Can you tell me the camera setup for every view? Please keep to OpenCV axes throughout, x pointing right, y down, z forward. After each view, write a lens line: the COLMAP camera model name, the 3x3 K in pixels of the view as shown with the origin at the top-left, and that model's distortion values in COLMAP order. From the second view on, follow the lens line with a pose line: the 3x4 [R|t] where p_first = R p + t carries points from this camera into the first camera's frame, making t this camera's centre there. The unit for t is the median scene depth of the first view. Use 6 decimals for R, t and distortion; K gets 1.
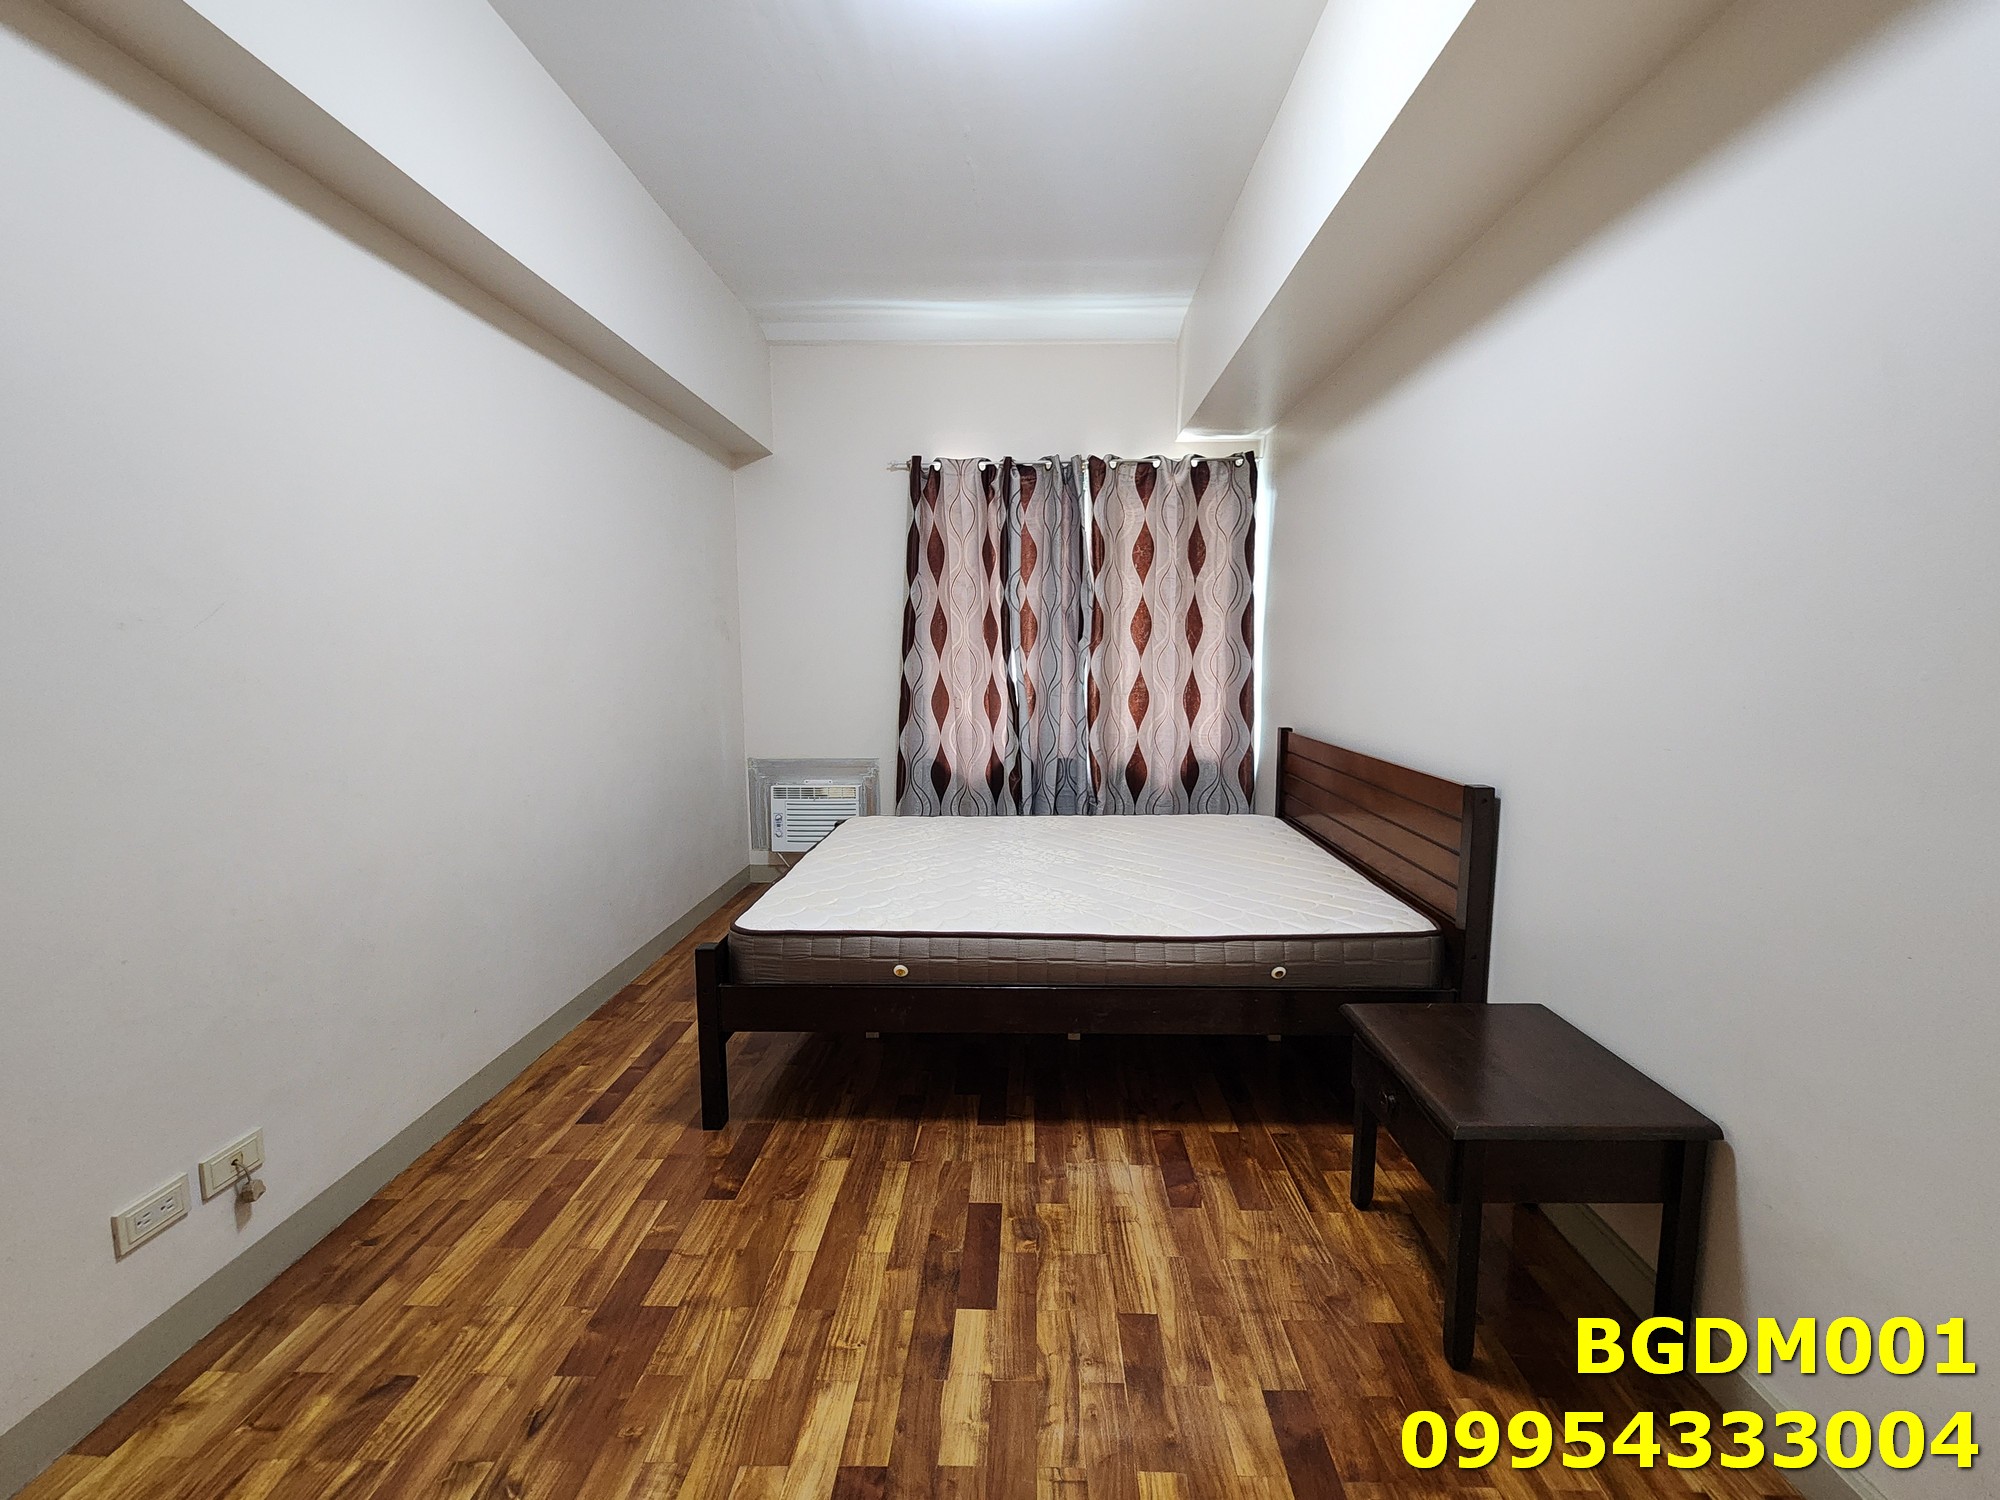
lens RADIAL K [[802.7, 0, 1000.0], [0, 802.7, 750.0], [0, 0, 1]] dist [0.003020, 0.000095]
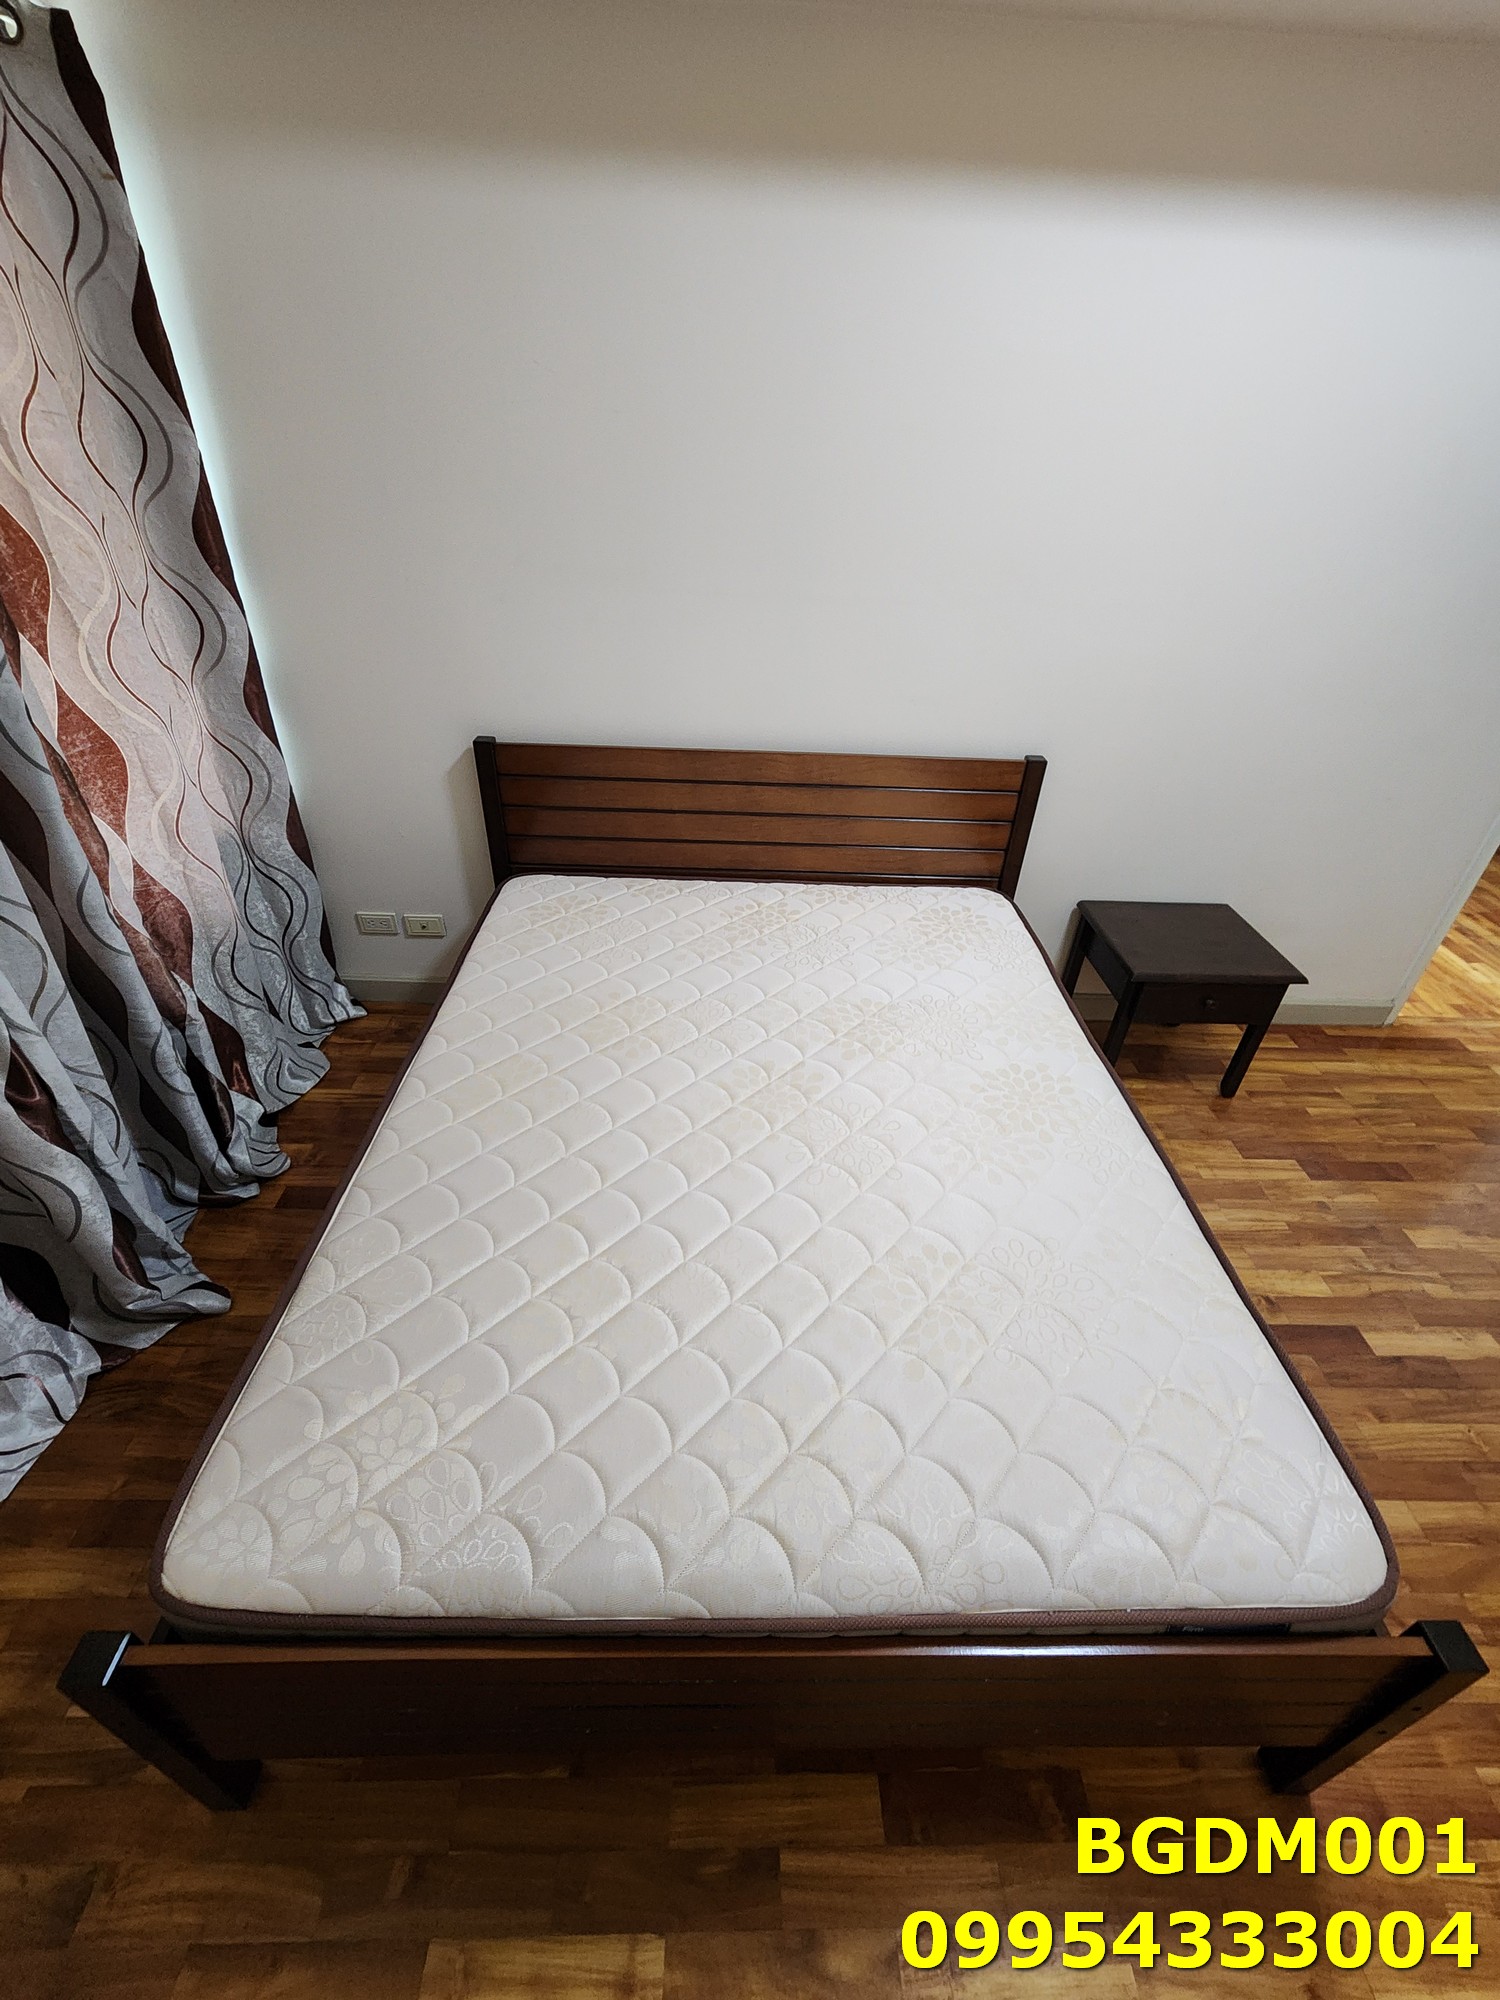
lens RADIAL K [[825.0, 0, 773.0], [0, 825.0, 1030.7], [0, 0, 1]] dist [-0.000381, -0.000649]
pose [[-0.044330, -0.568528, 0.821468, -0.287356], [0.095436, 0.816106, 0.569967, -0.171684], [-0.994448, 0.103664, 0.018080, 0.716006]]
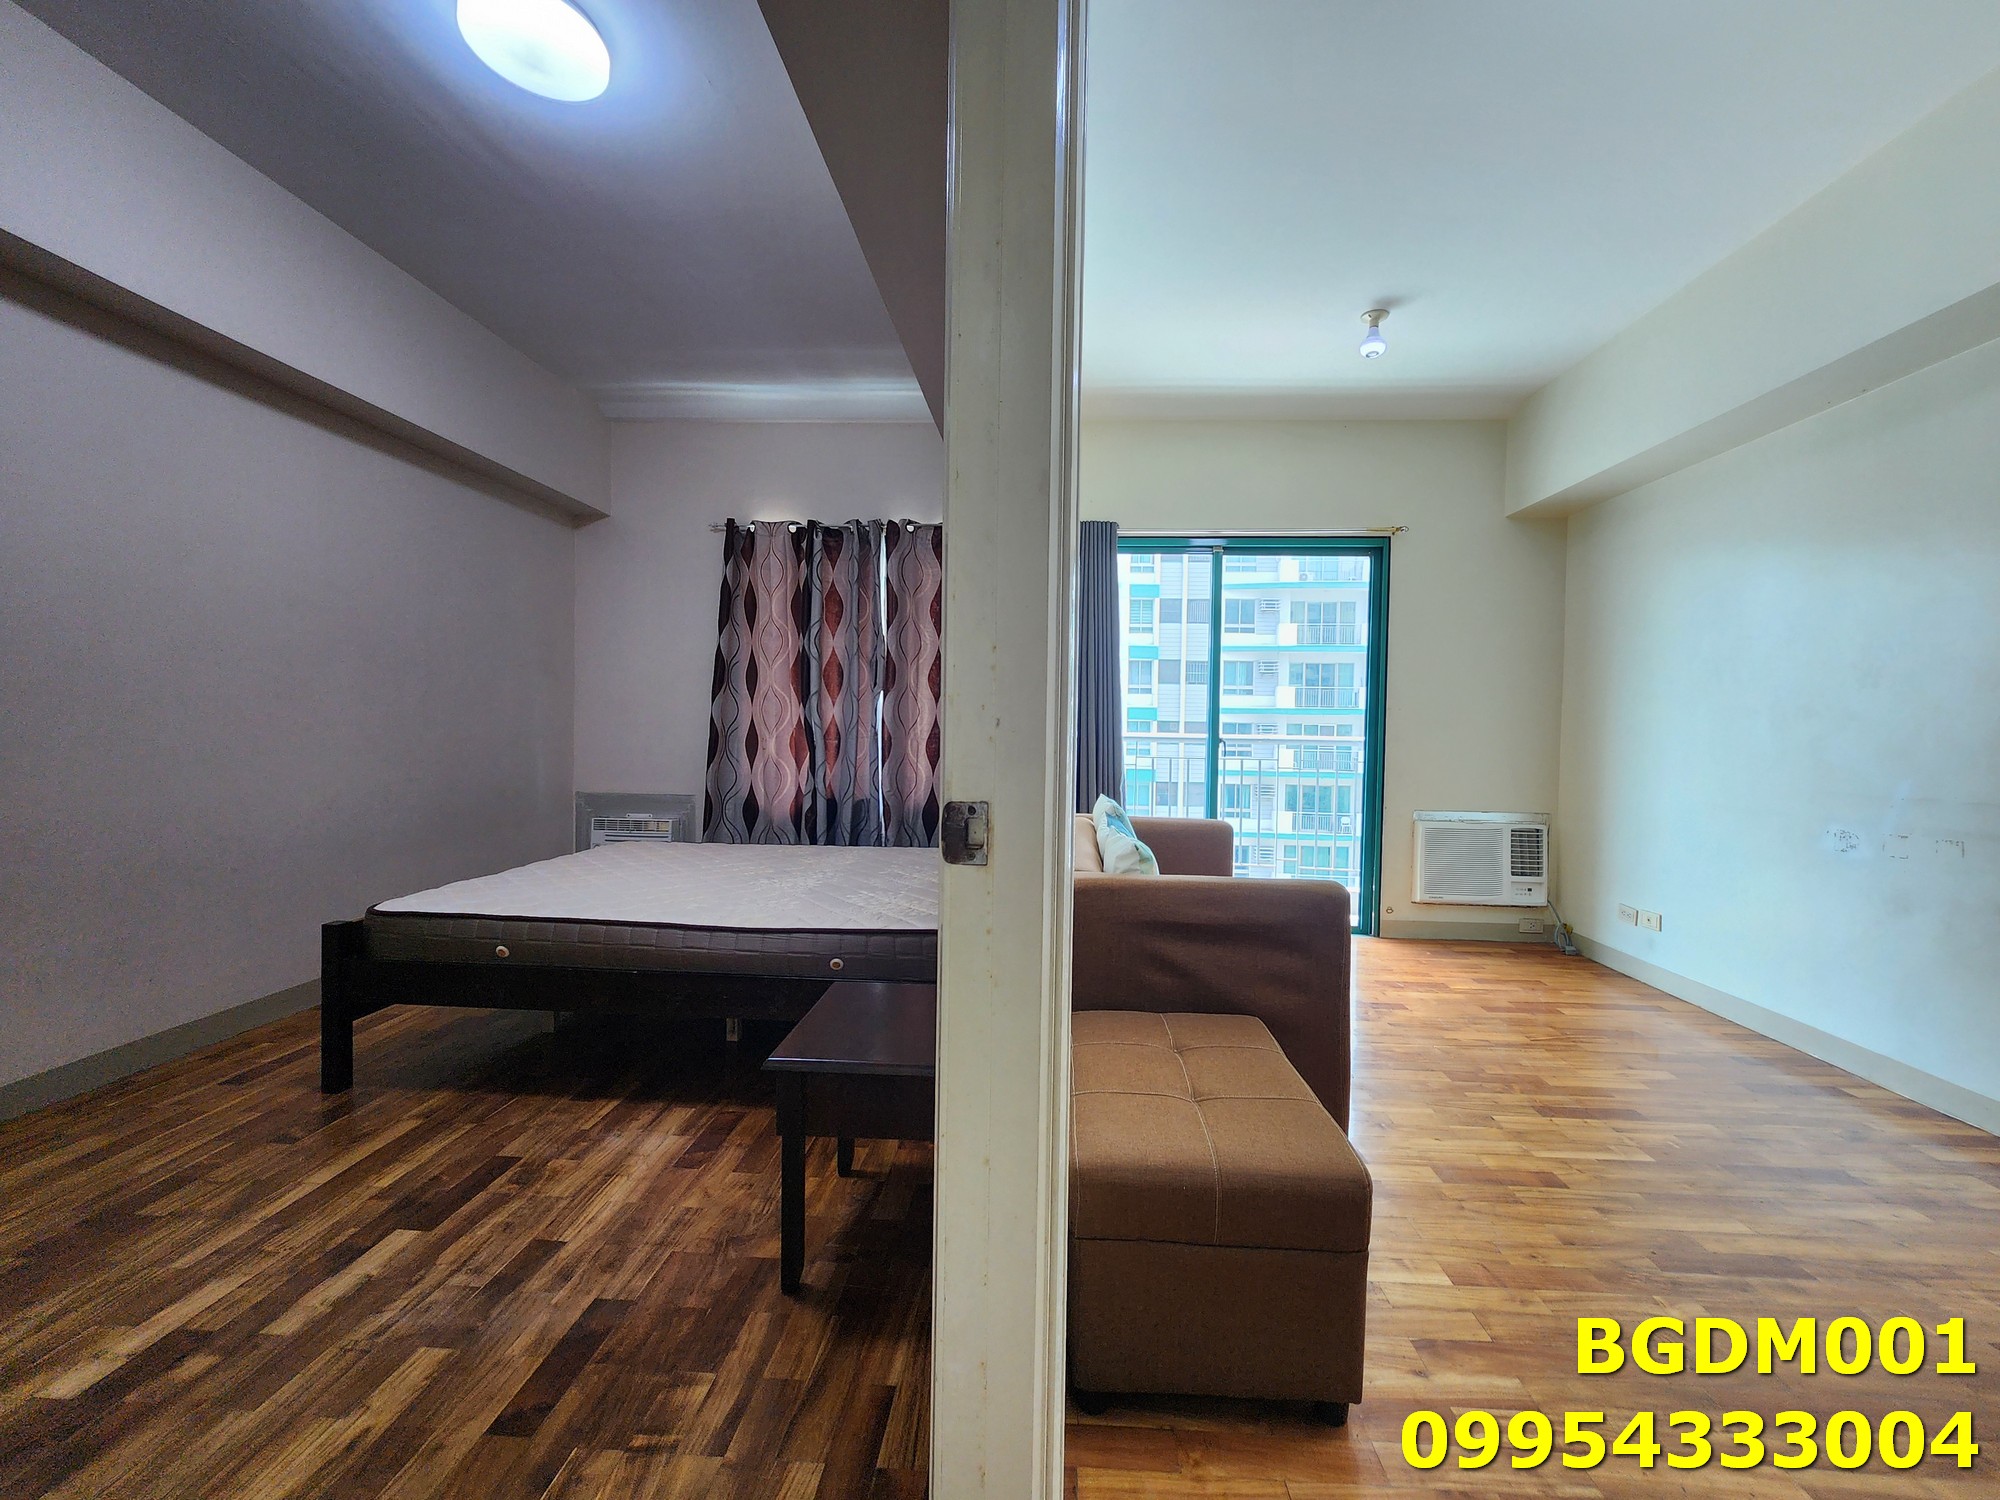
lens RADIAL K [[806.8, 0, 1010.0], [0, 806.8, 754.5], [0, 0, 1]] dist [-0.001440, -0.000158]
pose [[0.998941, 0.022871, -0.039913, 0.332435], [-0.026401, 0.995565, -0.090299, 0.046374], [0.037671, 0.091257, 0.995115, -0.058034]]
